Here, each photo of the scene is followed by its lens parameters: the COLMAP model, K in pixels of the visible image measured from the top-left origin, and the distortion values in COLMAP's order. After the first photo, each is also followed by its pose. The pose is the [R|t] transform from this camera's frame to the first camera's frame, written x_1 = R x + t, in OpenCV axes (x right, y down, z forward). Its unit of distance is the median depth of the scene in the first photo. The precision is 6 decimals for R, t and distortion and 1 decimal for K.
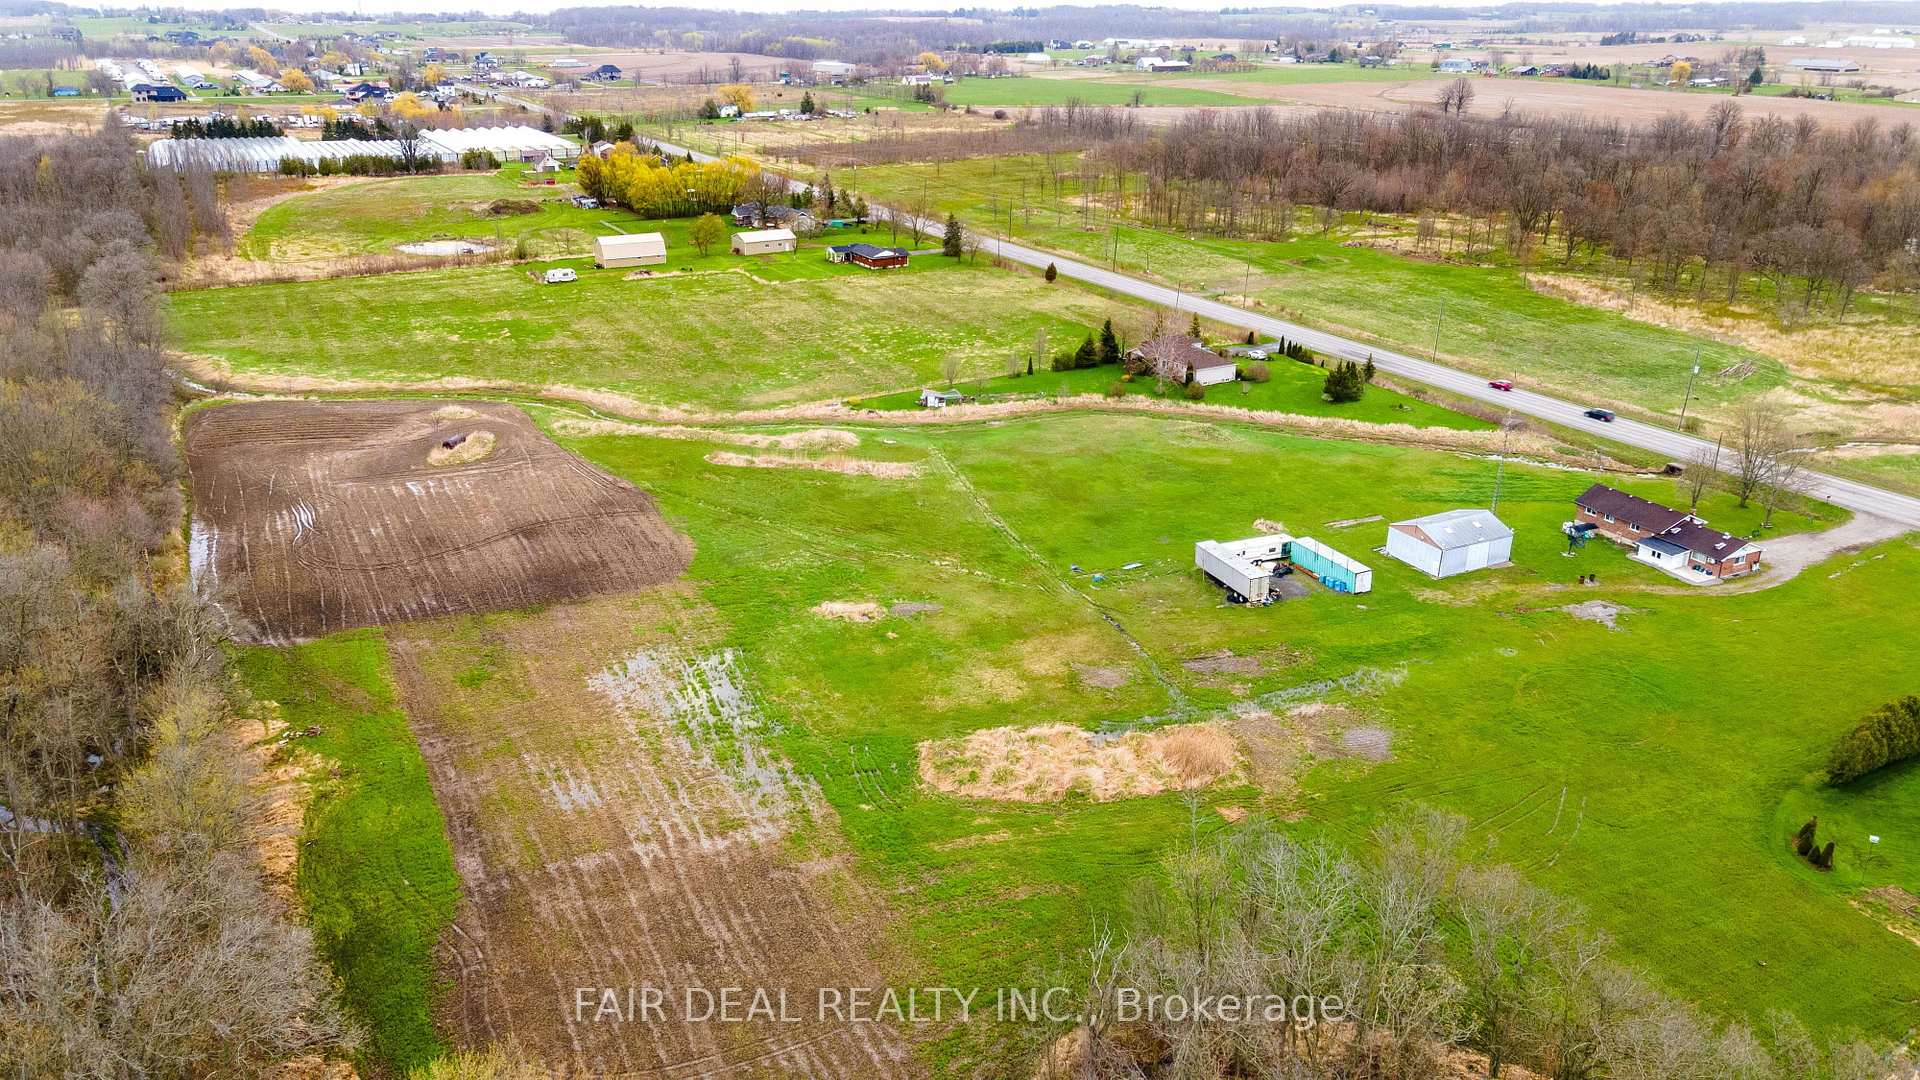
lens RADIAL K [[1399.8, 0, 948.7], [0, 1399.8, 524.0], [0, 0, 1]] dist [0.031693, 0.027480]
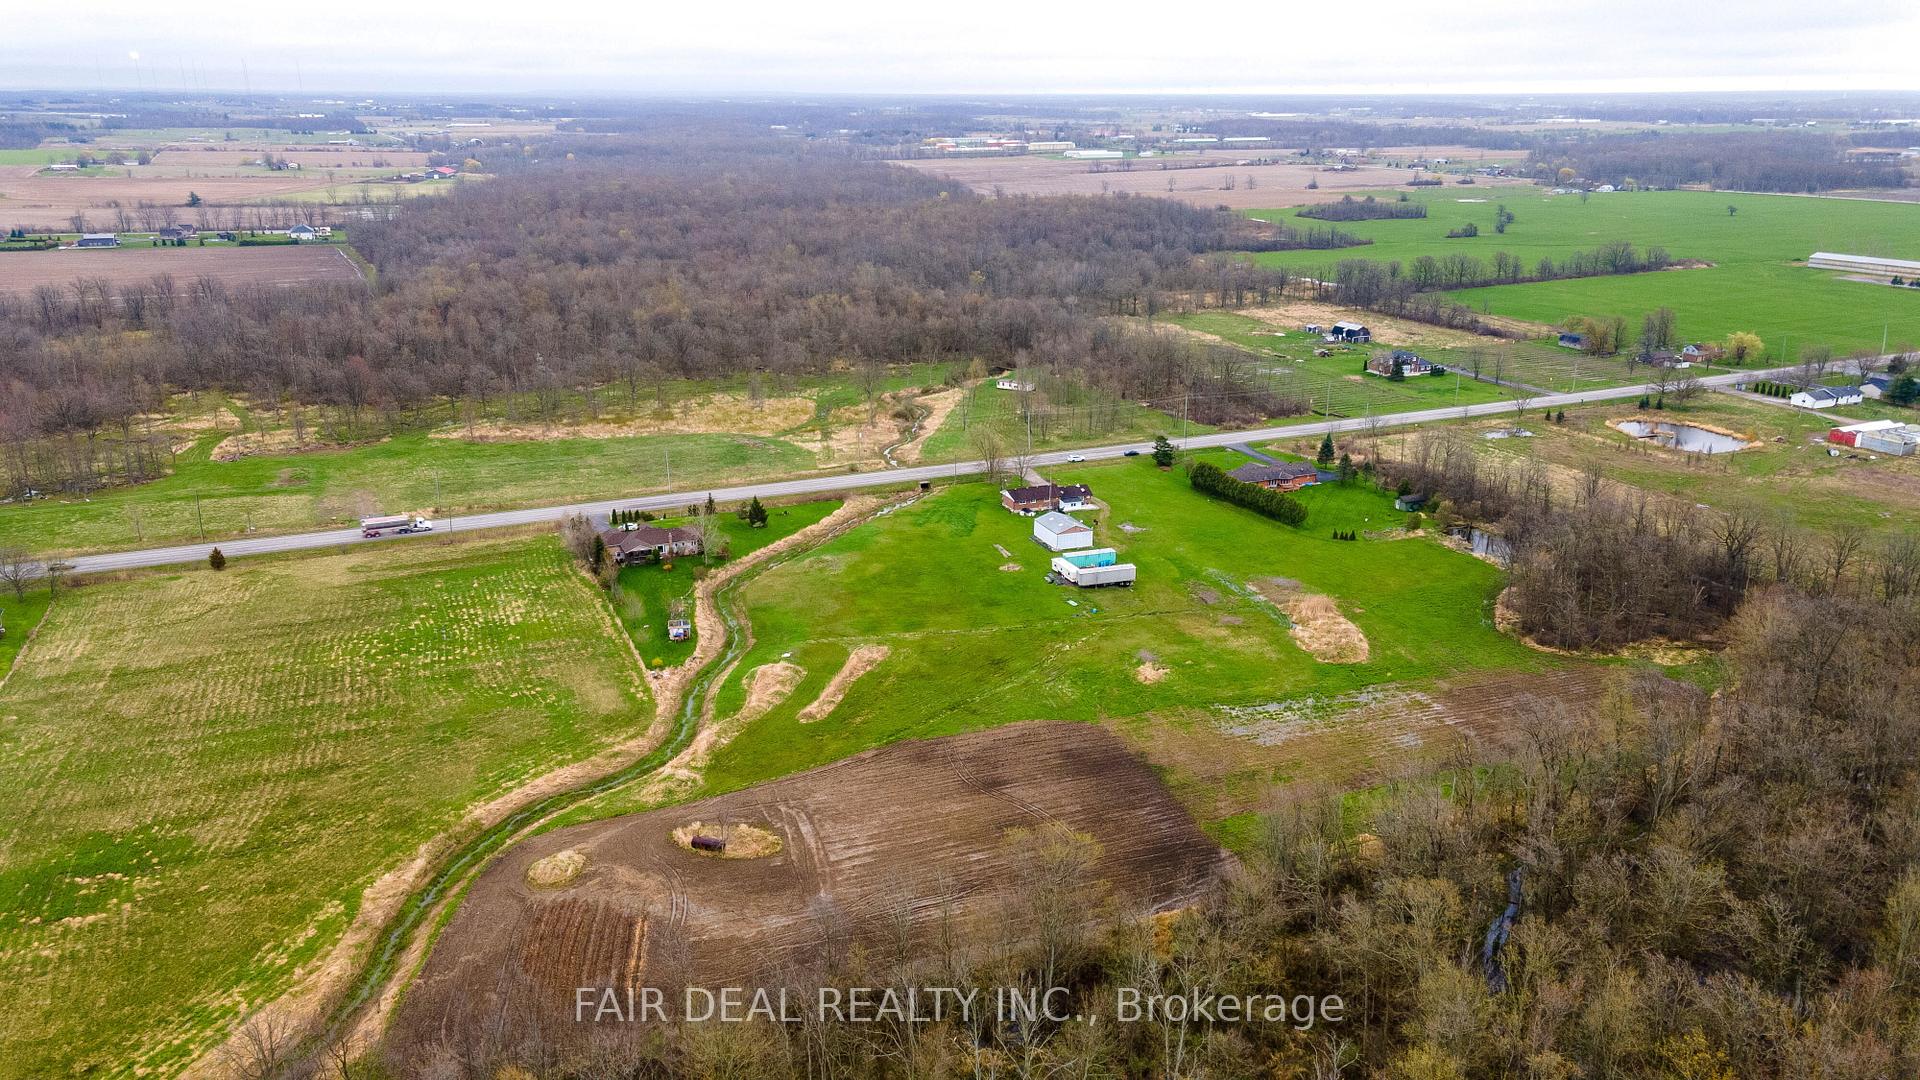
lens RADIAL K [[1399.8, 0, 925.4], [0, 1399.8, 534.0], [0, 0, 1]] dist [0.031693, 0.027480]
pose [[0.105753, -0.303980, 0.946791, -0.986626], [0.356811, 0.900323, 0.249207, -0.357779], [-0.928171, 0.311471, 0.203675, 0.572990]]
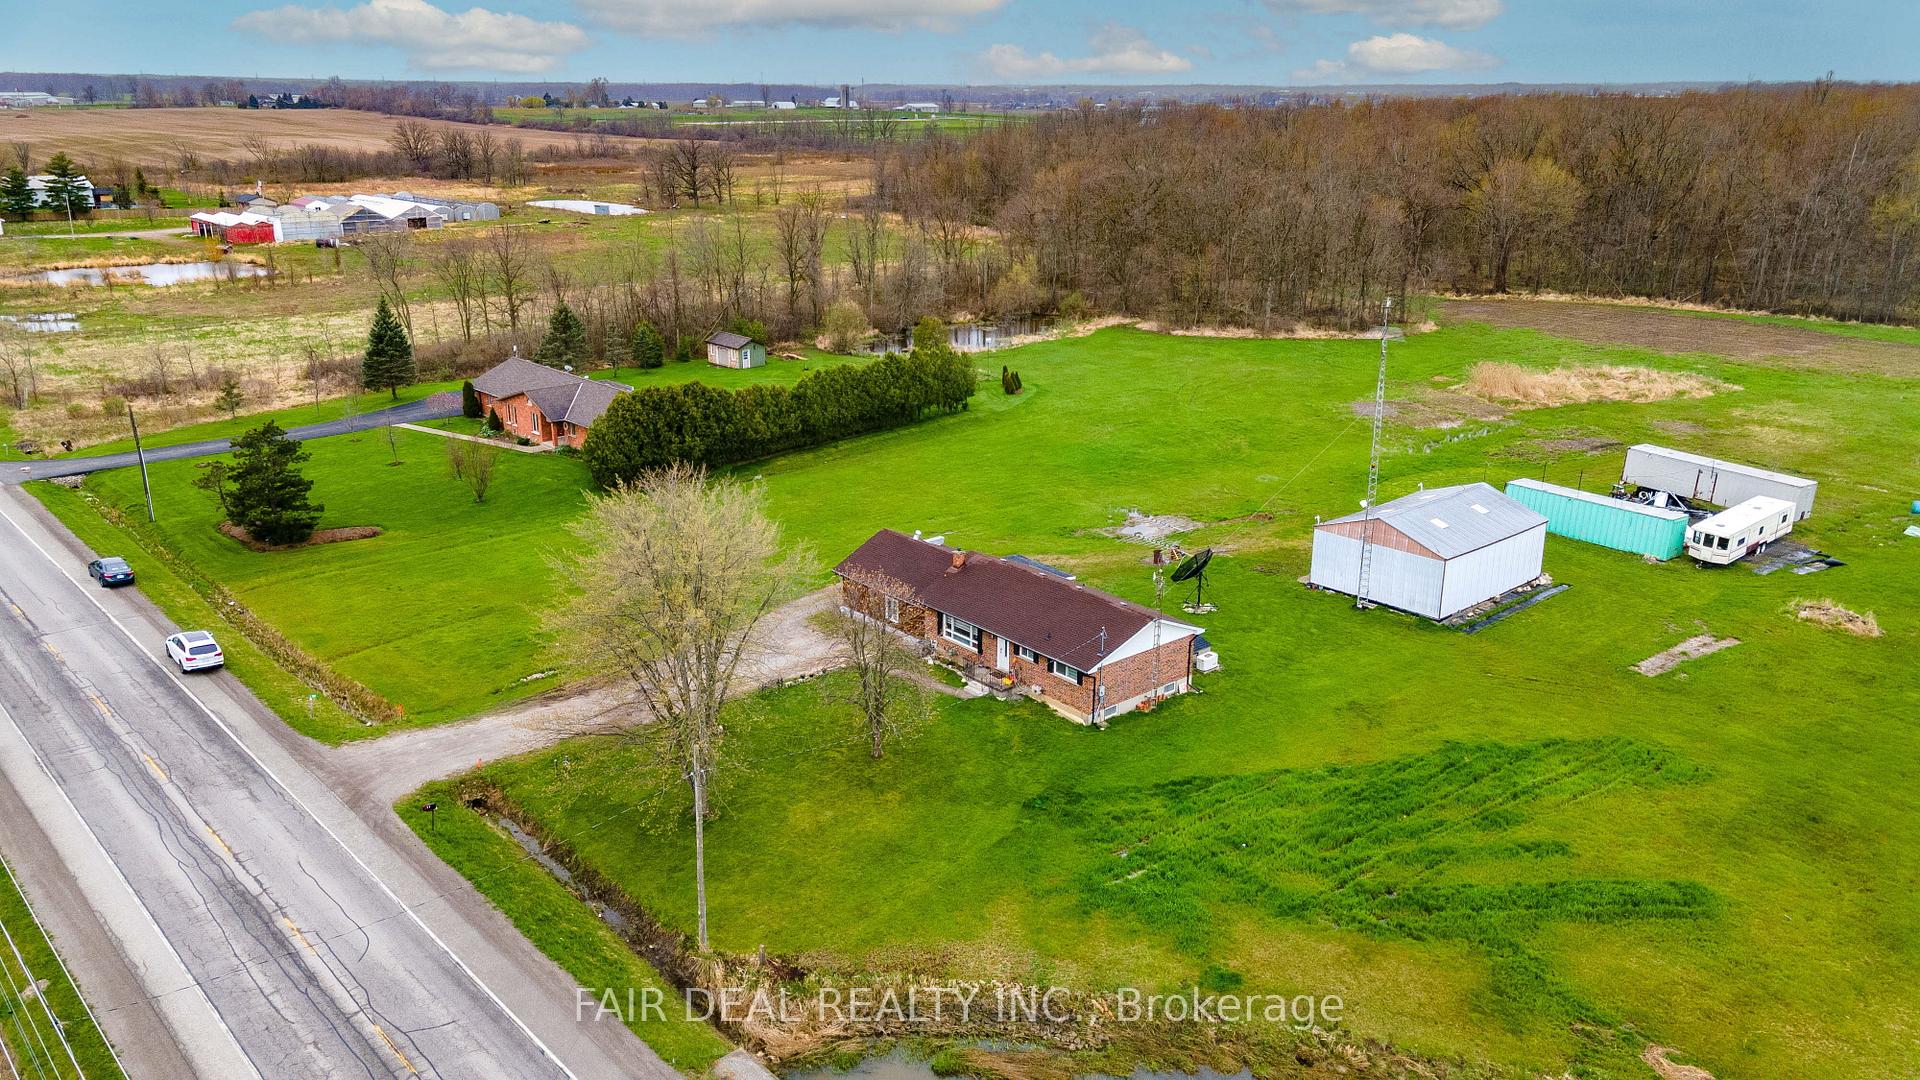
lens RADIAL K [[1399.8, 0, 947.4], [0, 1399.8, 560.3], [0, 0, 1]] dist [0.031693, 0.027480]
pose [[-0.971102, 0.069279, -0.228388, 0.456591], [-0.092641, 0.772489, 0.628235, -0.202693], [0.219951, 0.631238, -0.743747, 0.959432]]
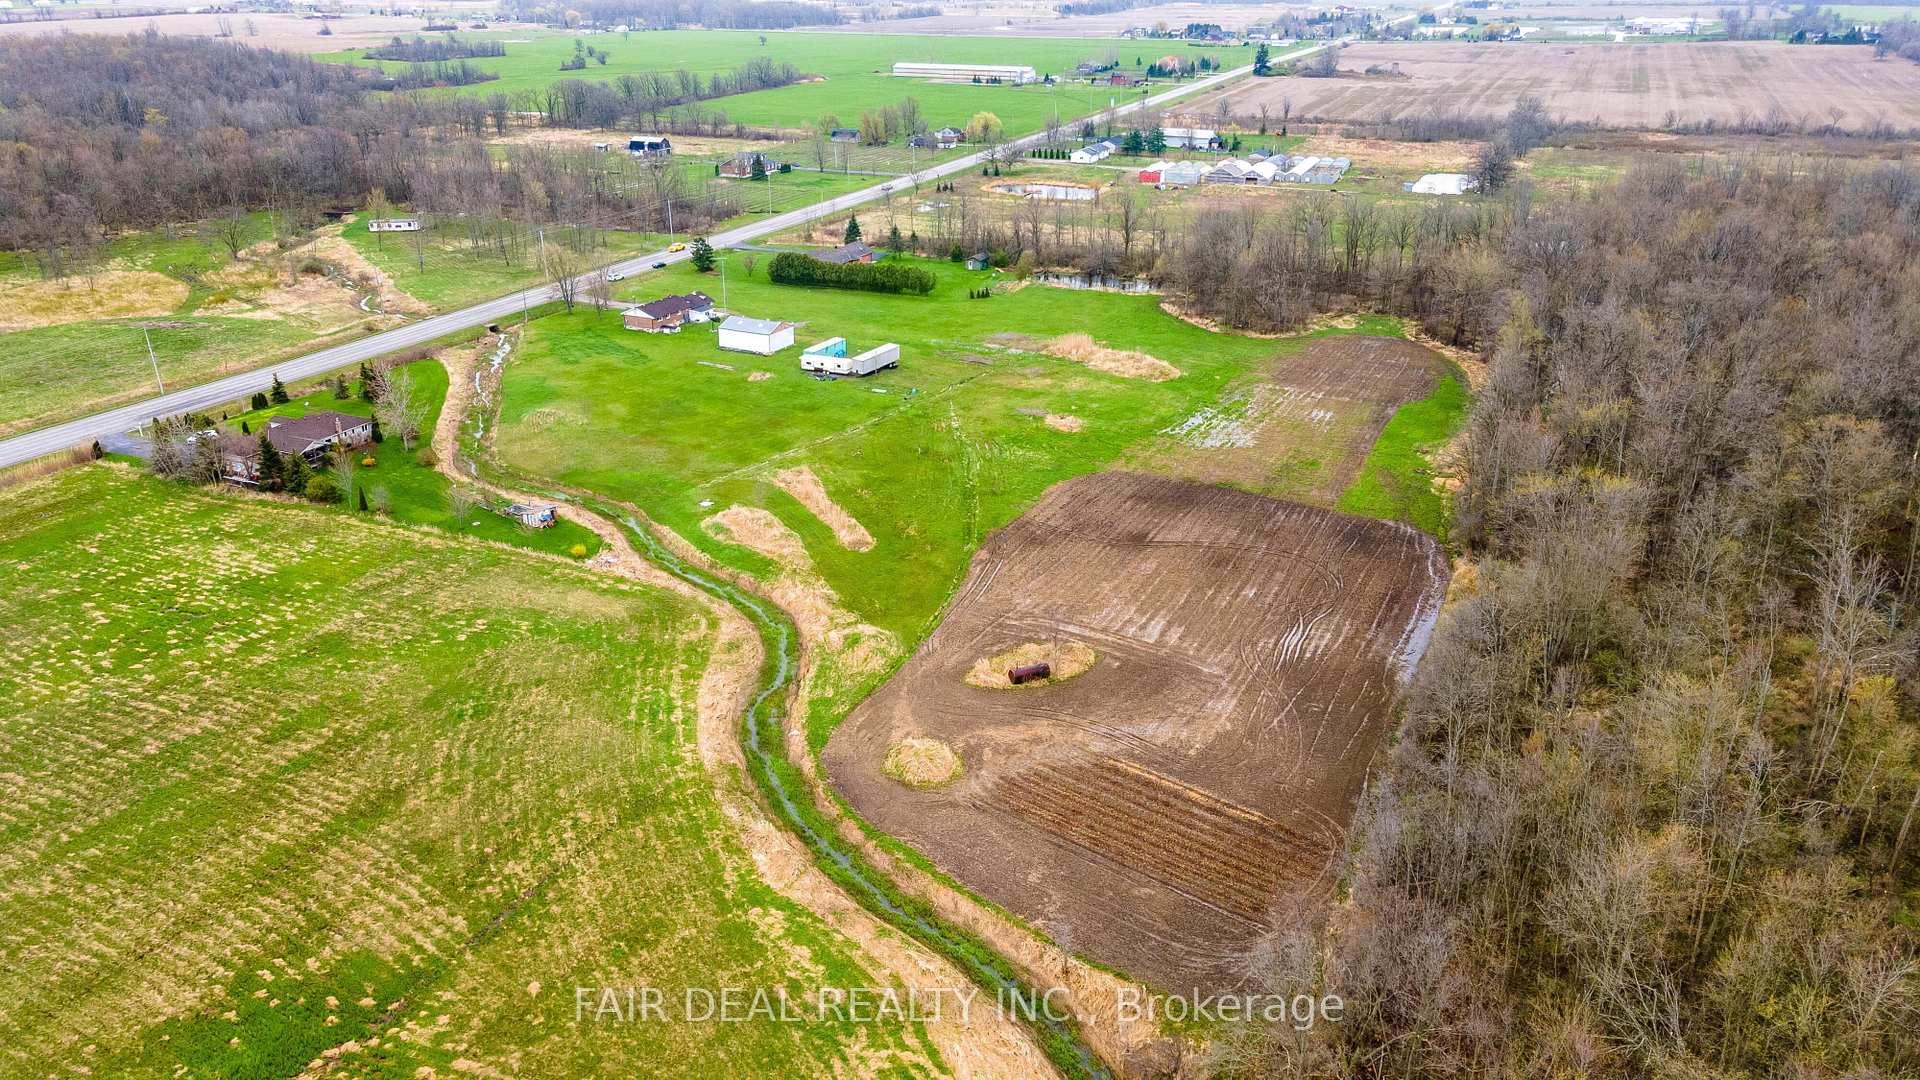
lens RADIAL K [[1399.8, 0, 928.7], [0, 1399.8, 569.4], [0, 0, 1]] dist [0.031693, 0.027480]
pose [[-0.591483, -0.325895, 0.737523, -0.727652], [0.285047, 0.771105, 0.569338, -0.451024], [-0.754252, 0.546983, -0.363200, 1.128814]]
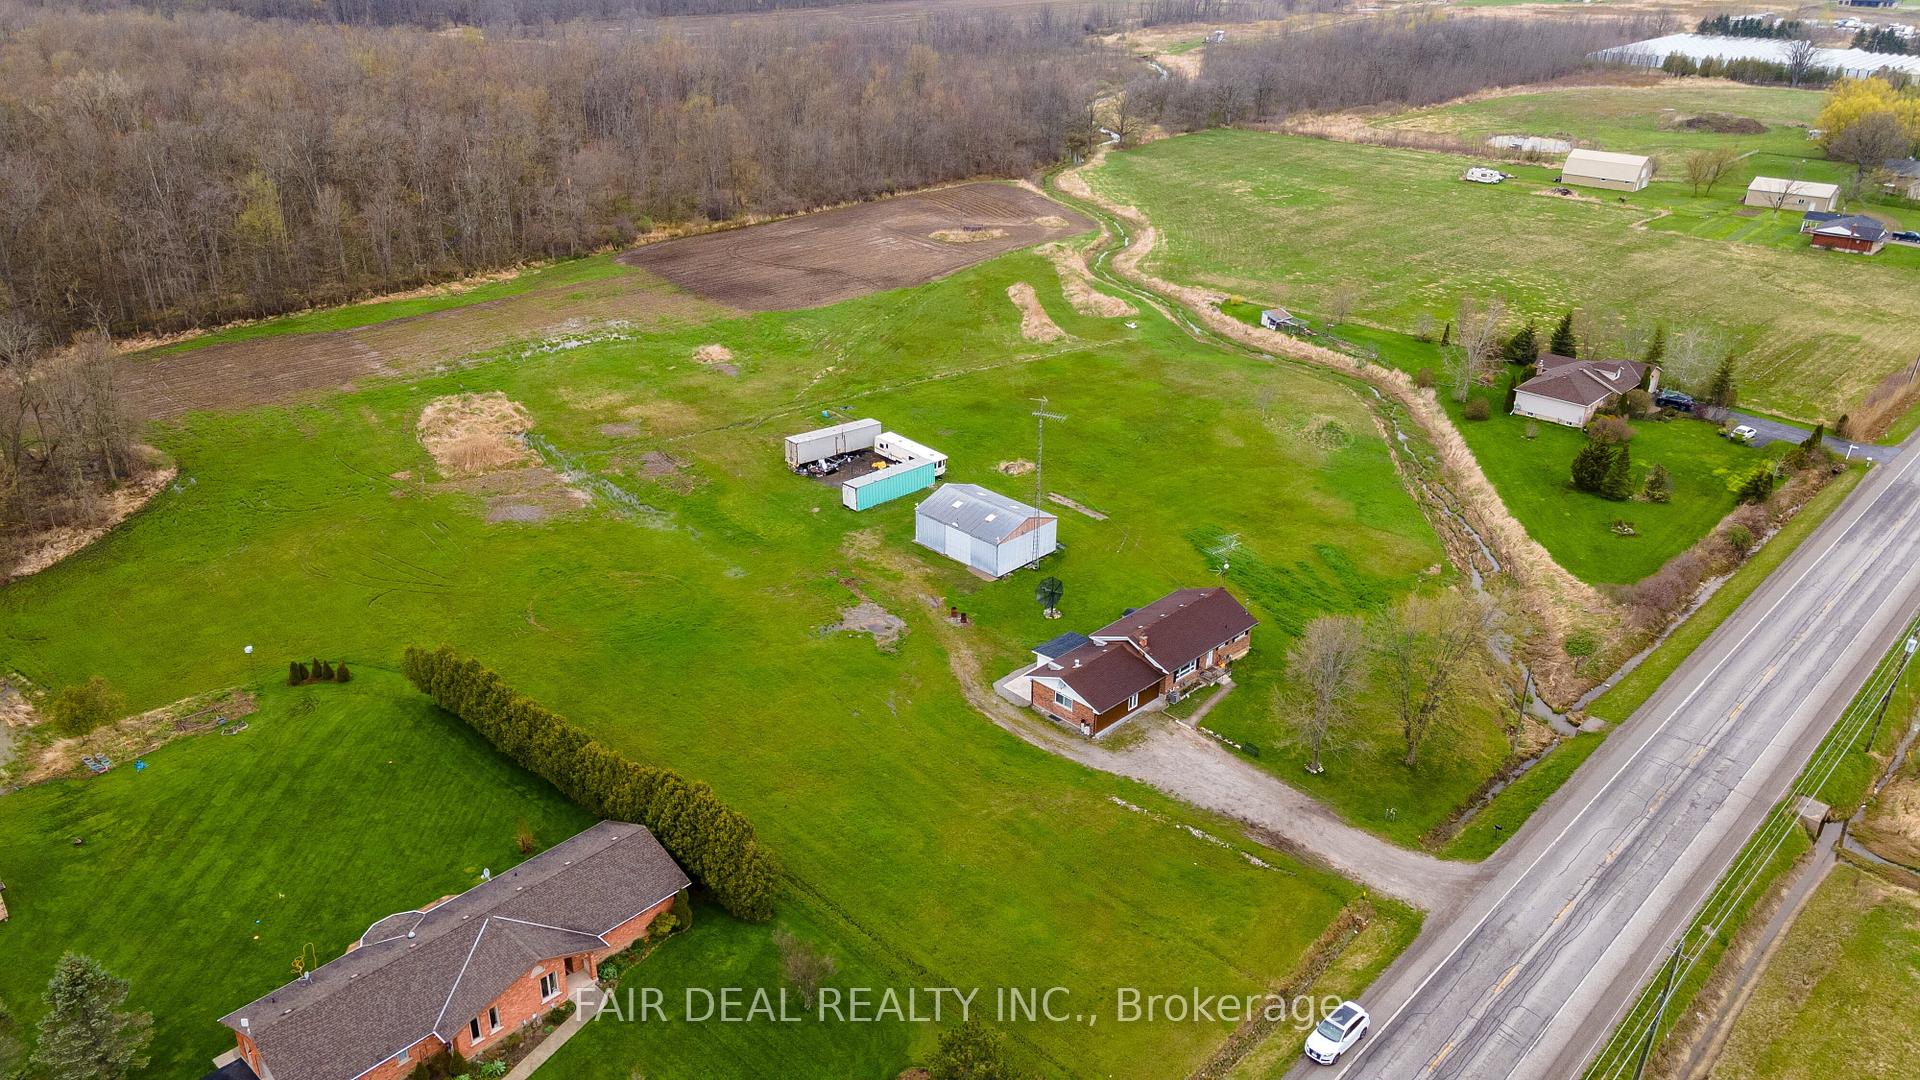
lens RADIAL K [[1399.8, 0, 945.9], [0, 1399.8, 538.4], [0, 0, 1]] dist [0.031693, 0.027480]
pose [[0.304056, 0.403531, -0.862967, 0.763121], [-0.348652, 0.890146, 0.293397, -0.155090], [0.886562, 0.211666, 0.411346, 0.460130]]
